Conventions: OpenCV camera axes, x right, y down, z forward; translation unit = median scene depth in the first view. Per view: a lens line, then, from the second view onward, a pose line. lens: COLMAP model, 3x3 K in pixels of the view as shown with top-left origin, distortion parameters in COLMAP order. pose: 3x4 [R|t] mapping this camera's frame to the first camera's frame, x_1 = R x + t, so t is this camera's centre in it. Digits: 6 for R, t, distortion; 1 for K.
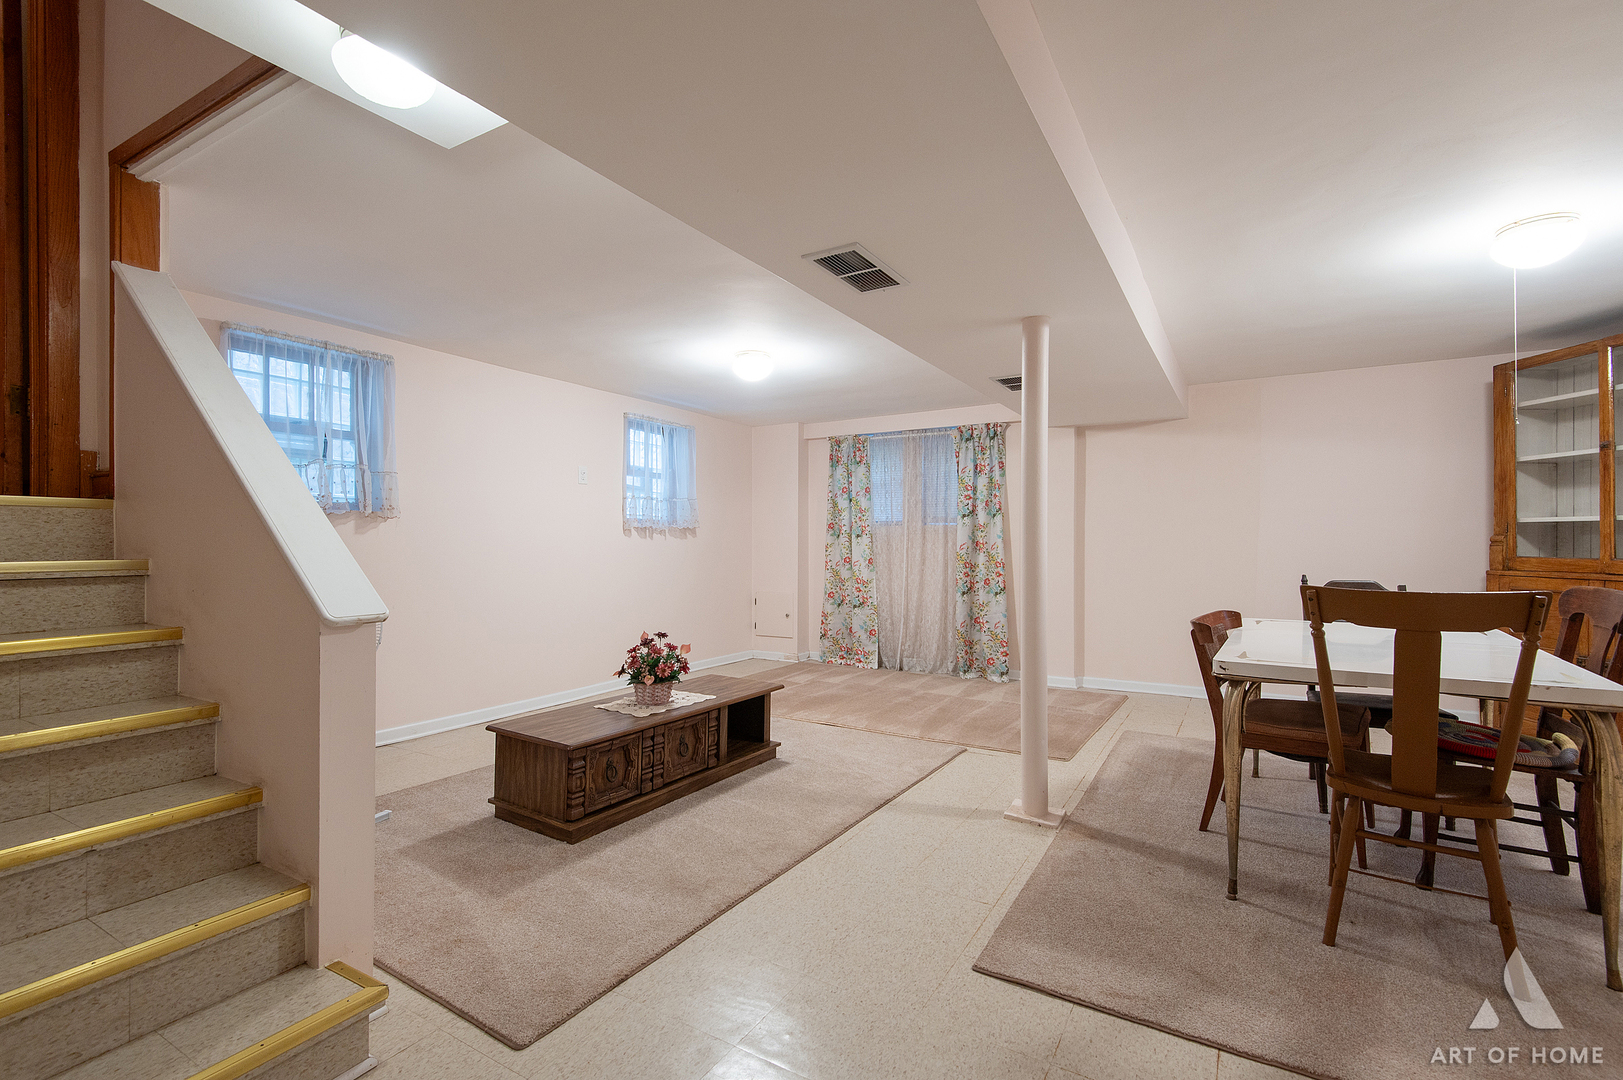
lens RADIAL K [[727.8, 0, 808.8], [0, 727.8, 539.9], [0, 0, 1]] dist [0.037614, -0.018124]
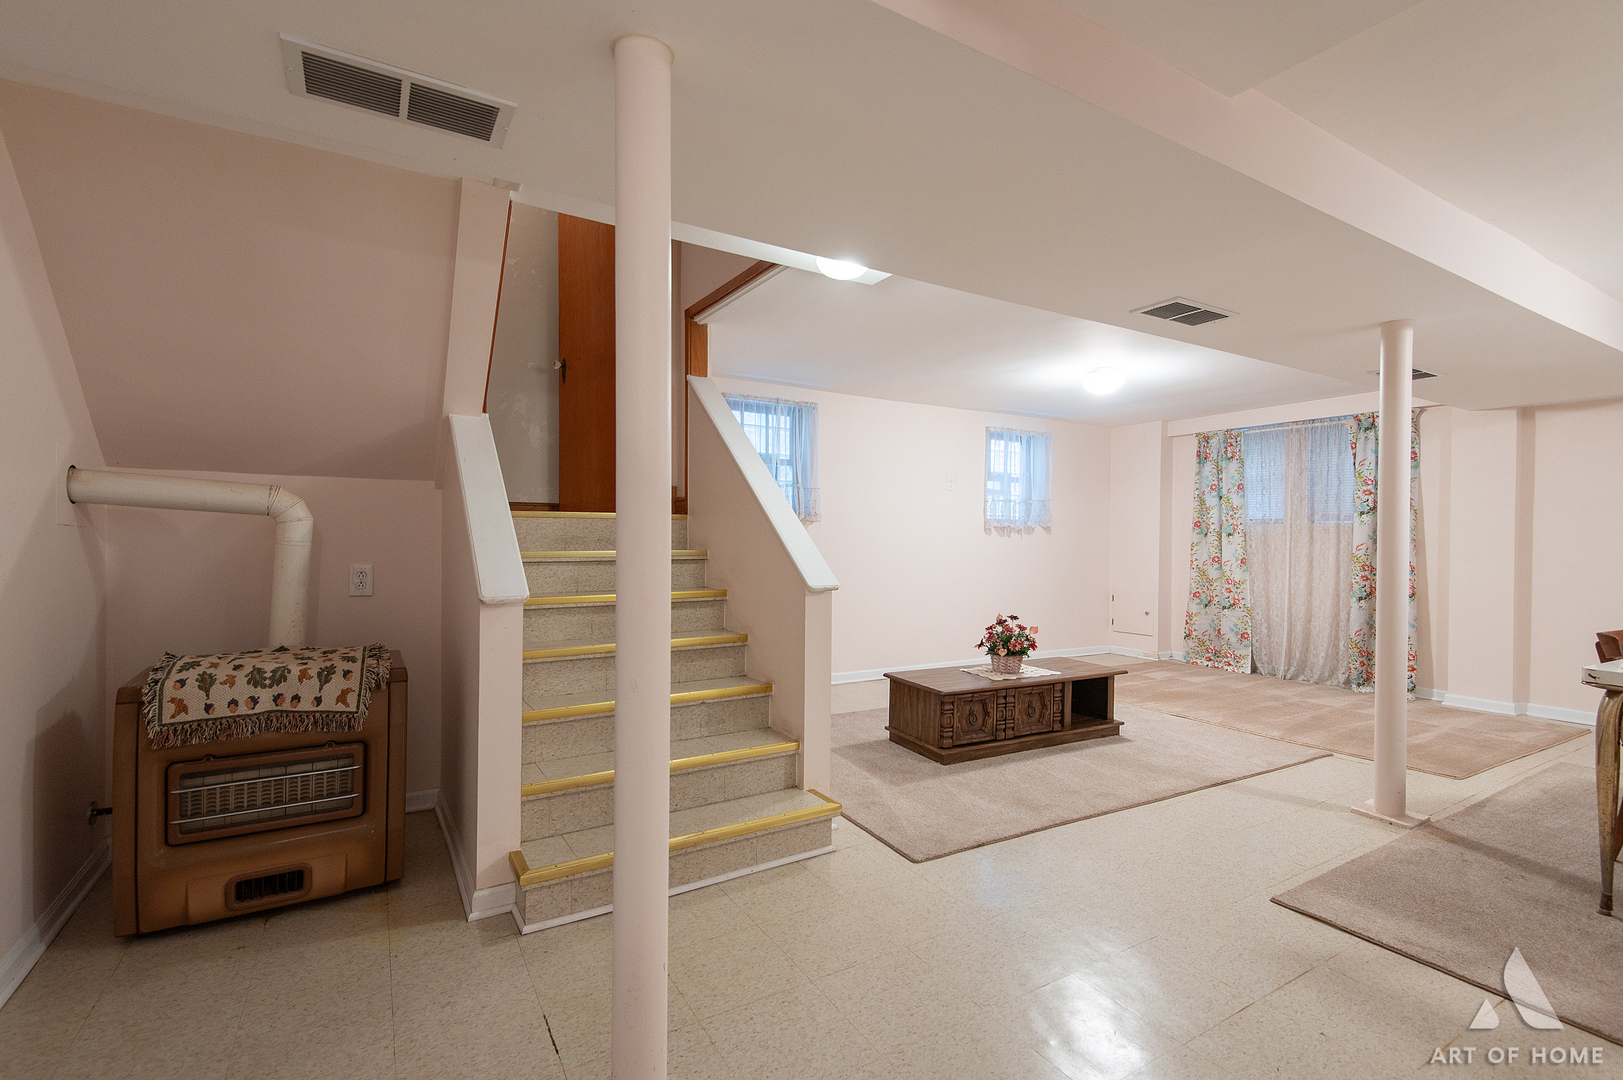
lens RADIAL K [[727.8, 0, 808.8], [0, 727.8, 539.9], [0, 0, 1]] dist [0.037614, -0.018124]
pose [[0.883048, 0.008149, -0.469213, 0.069509], [-0.004976, 0.999956, 0.008000, -0.007348], [0.469257, -0.004730, 0.883049, -0.245512]]
